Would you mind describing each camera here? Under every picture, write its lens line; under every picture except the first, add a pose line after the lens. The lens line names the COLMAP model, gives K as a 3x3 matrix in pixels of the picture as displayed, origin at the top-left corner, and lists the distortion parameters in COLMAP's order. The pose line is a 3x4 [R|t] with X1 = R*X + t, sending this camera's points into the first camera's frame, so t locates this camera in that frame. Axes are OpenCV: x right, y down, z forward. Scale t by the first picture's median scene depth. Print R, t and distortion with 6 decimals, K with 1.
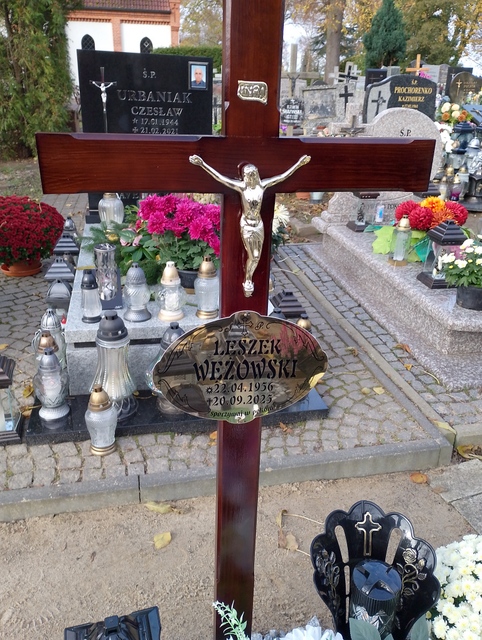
lens RADIAL K [[528.2, 0, 241.9], [0, 528.2, 320.0], [0, 0, 1]] dist [0.064728, -0.069939]
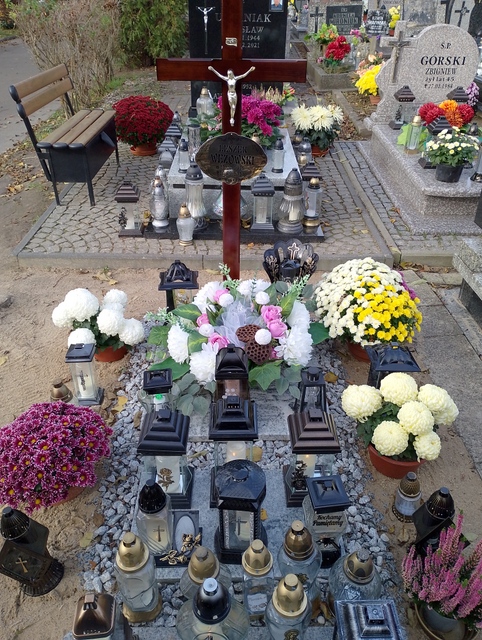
lens RADIAL K [[528.2, 0, 241.9], [0, 528.2, 320.0], [0, 0, 1]] dist [0.064728, -0.069939]
pose [[0.977782, 0.093680, -0.187527, 0.218788], [-0.065120, 0.986070, 0.153055, 0.168385], [0.199253, -0.137443, 0.970262, -0.560125]]
